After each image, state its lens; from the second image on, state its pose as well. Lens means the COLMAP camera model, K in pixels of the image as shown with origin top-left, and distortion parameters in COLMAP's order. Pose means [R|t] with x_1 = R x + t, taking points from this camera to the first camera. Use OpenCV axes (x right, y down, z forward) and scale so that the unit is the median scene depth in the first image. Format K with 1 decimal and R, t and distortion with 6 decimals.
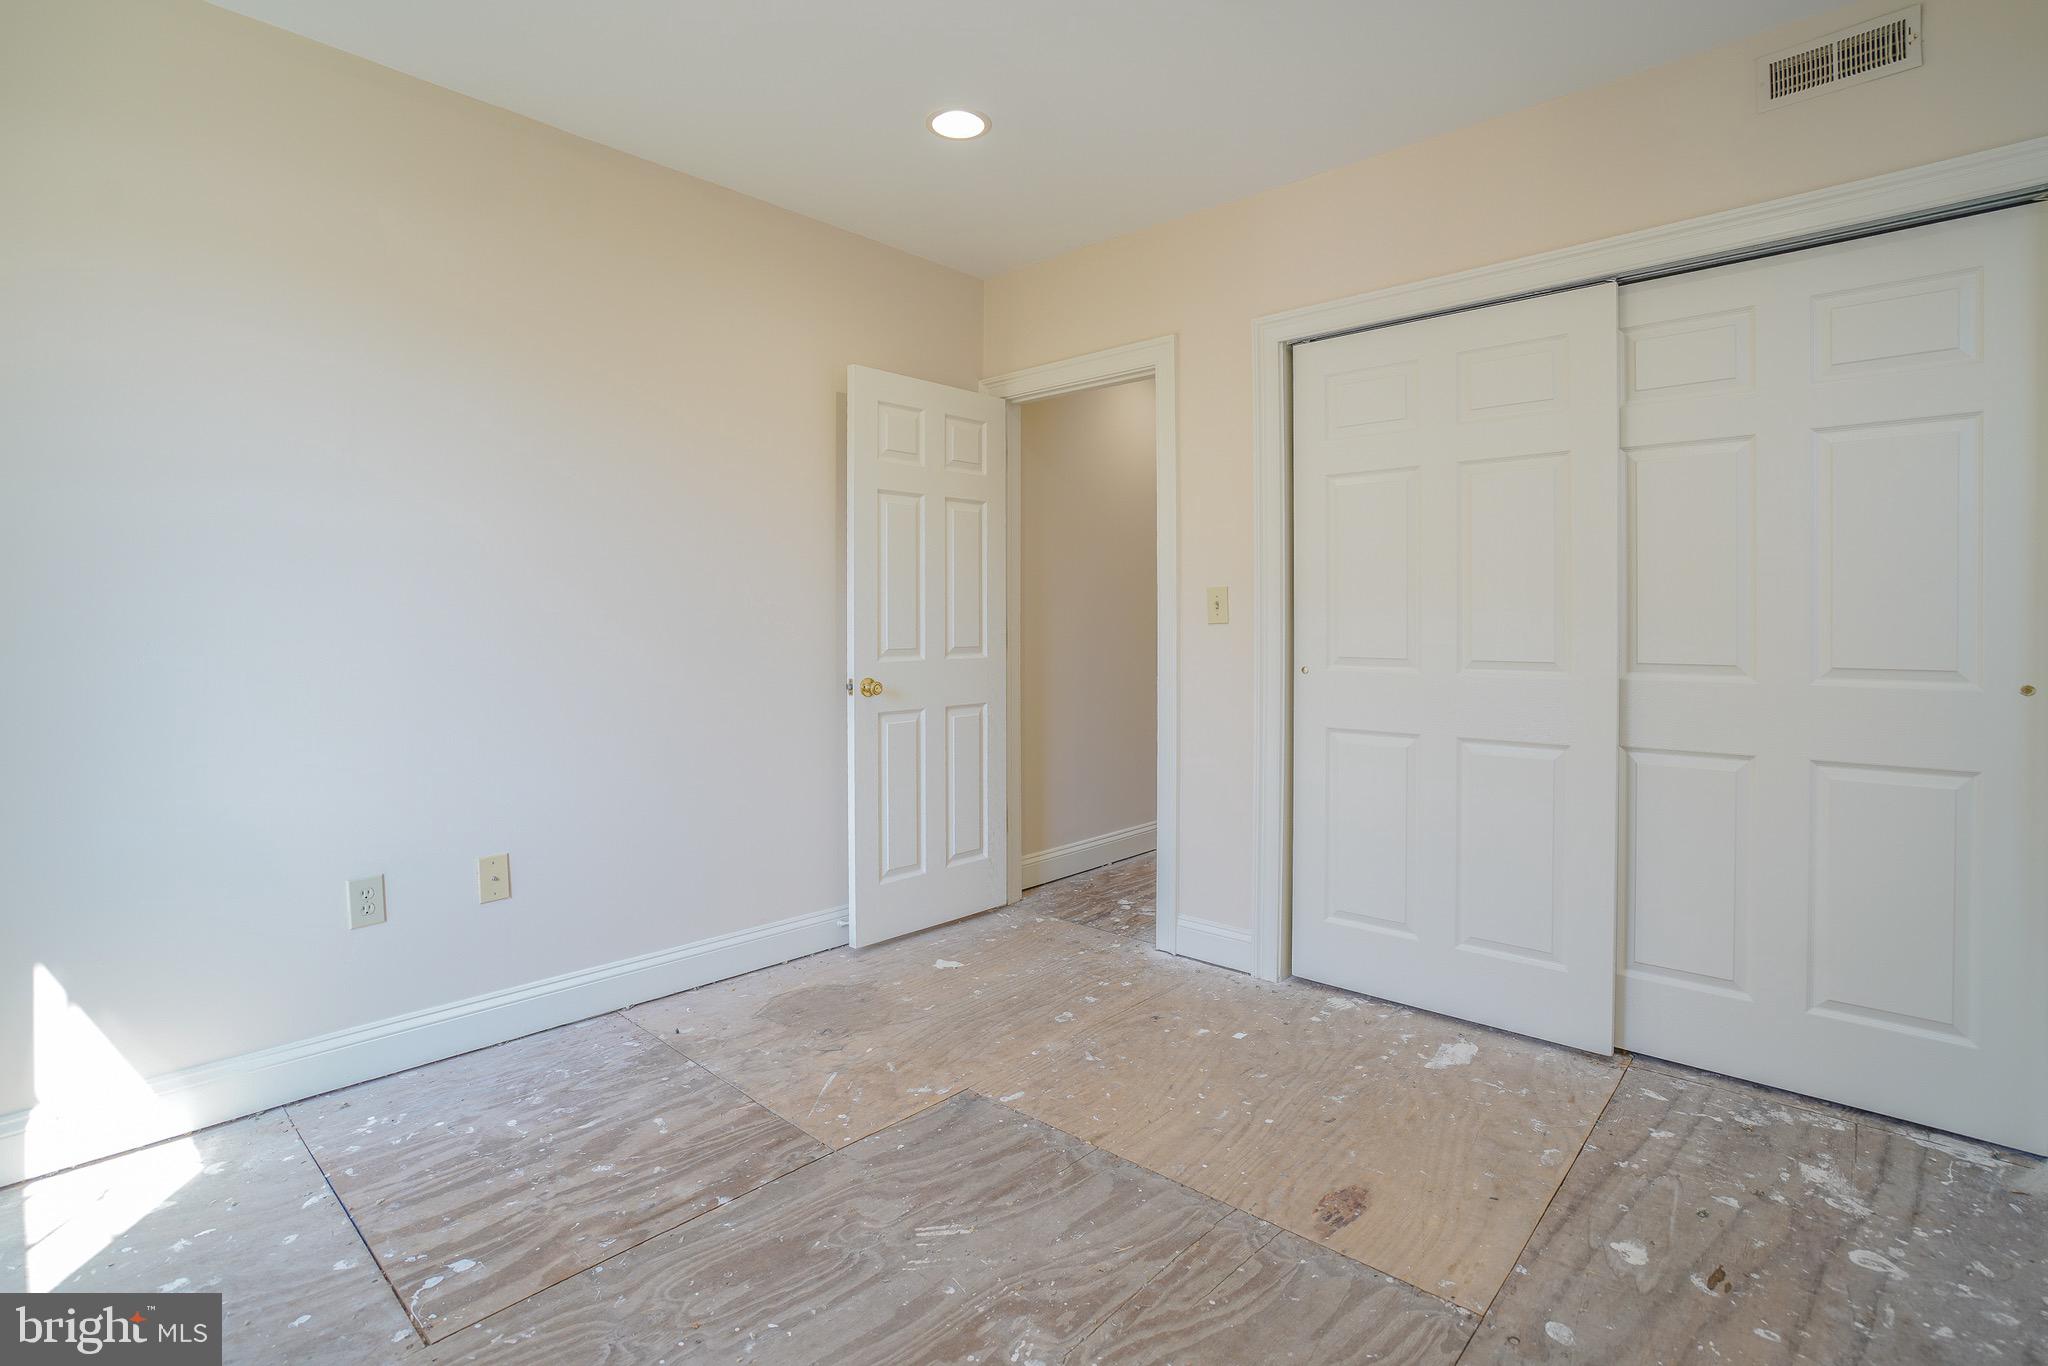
lens RADIAL K [[970.3, 0, 981.3], [0, 970.3, 629.5], [0, 0, 1]] dist [-0.057012, 0.018255]
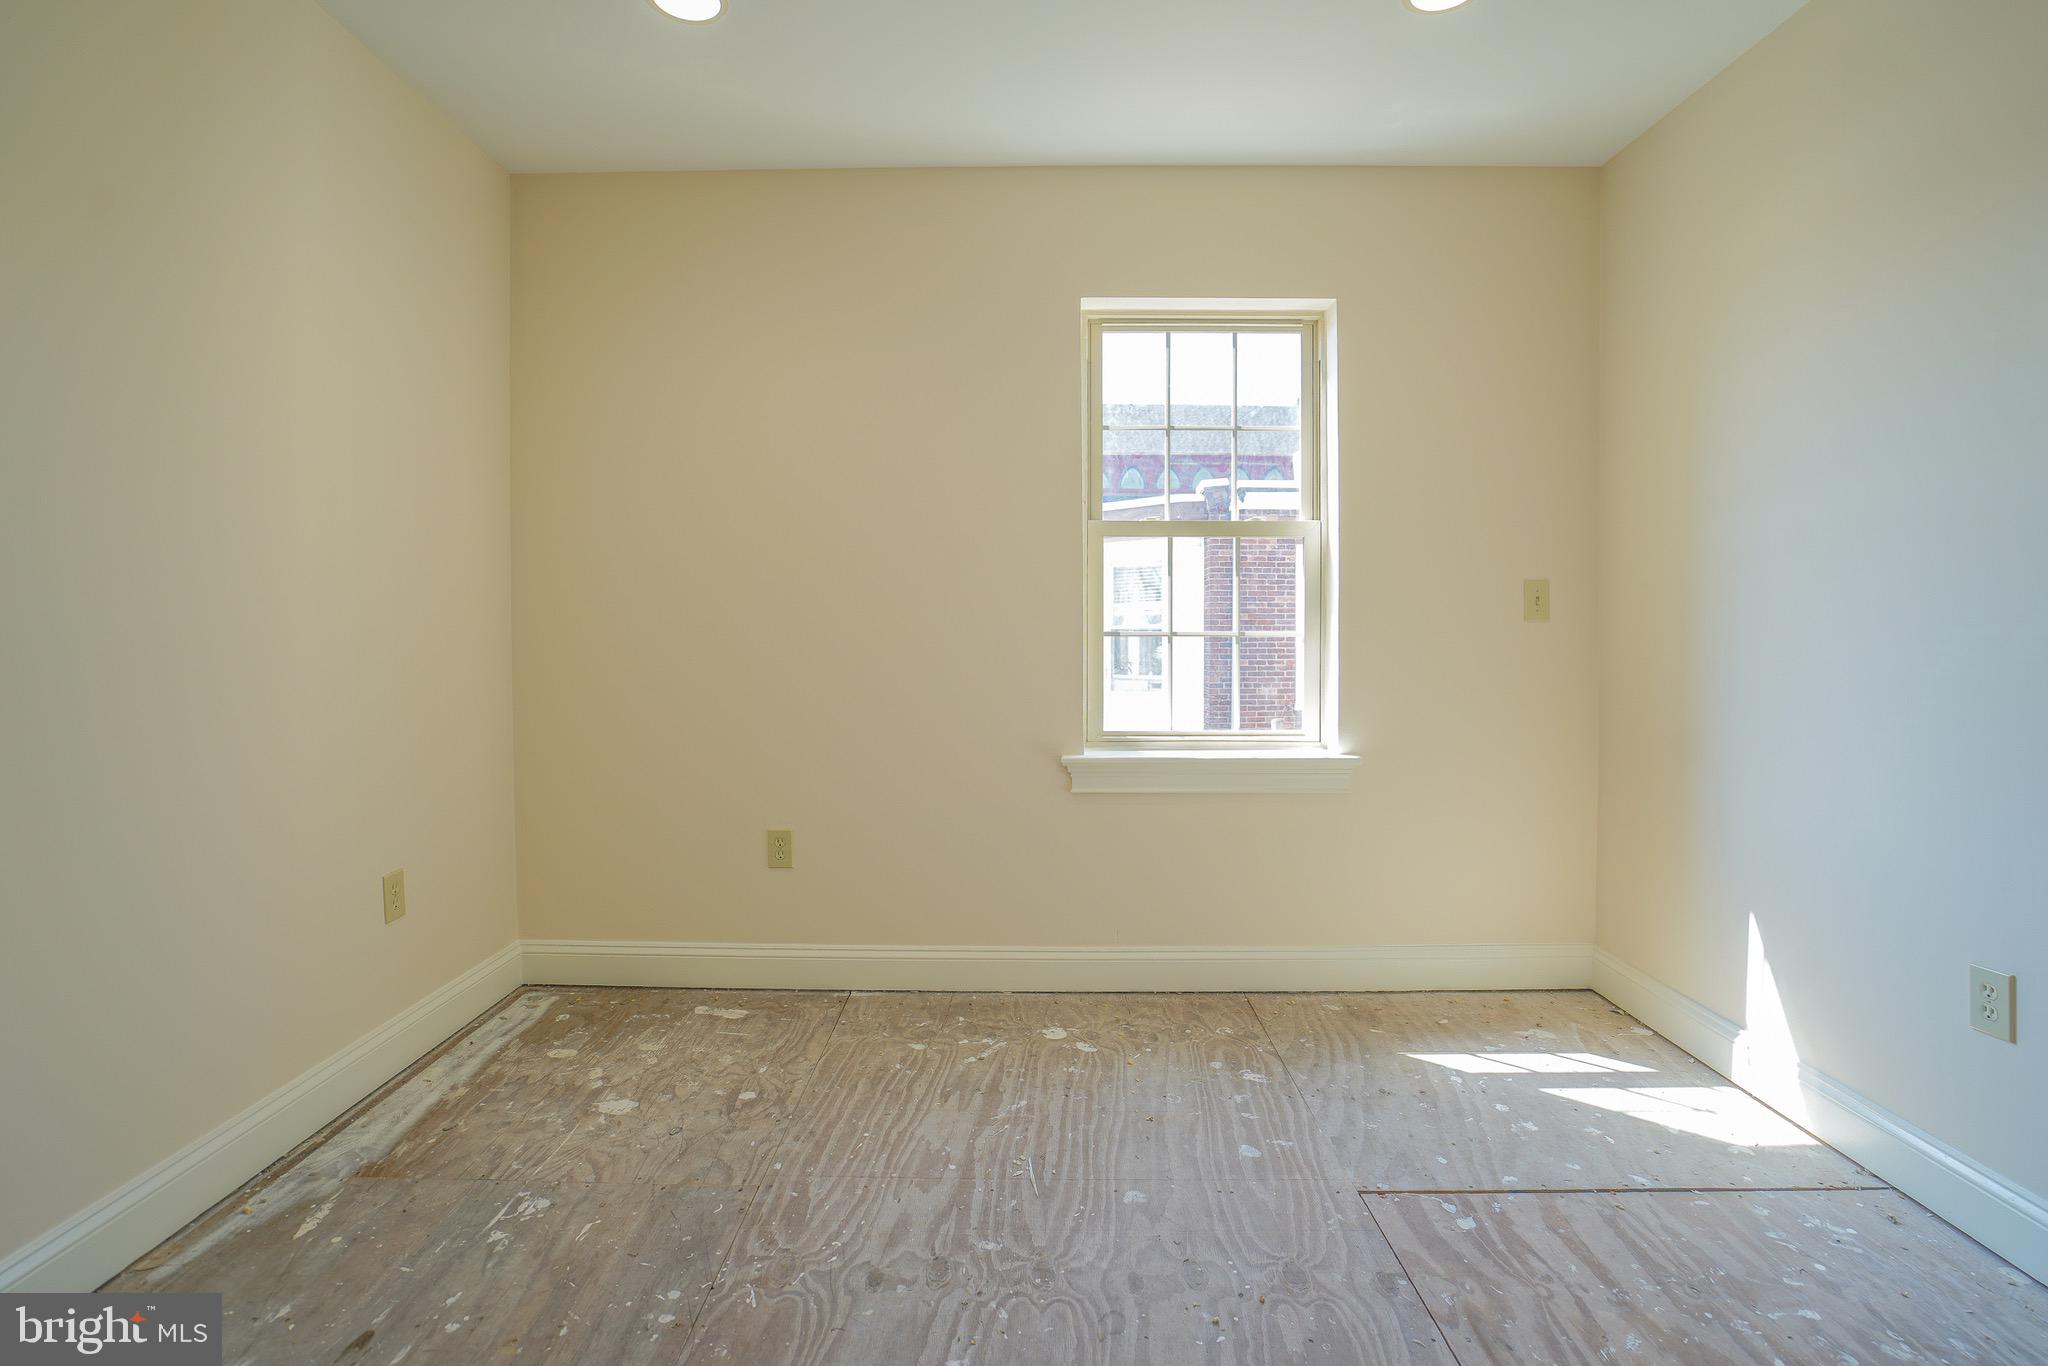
lens RADIAL K [[970.3, 0, 1035.1], [0, 970.3, 654.2], [0, 0, 1]] dist [-0.057012, 0.018255]
pose [[-0.711447, 0.022756, -0.702371, 0.492366], [-0.007752, 0.999161, 0.040224, -0.005438], [0.702697, 0.034063, -0.710673, 1.292534]]
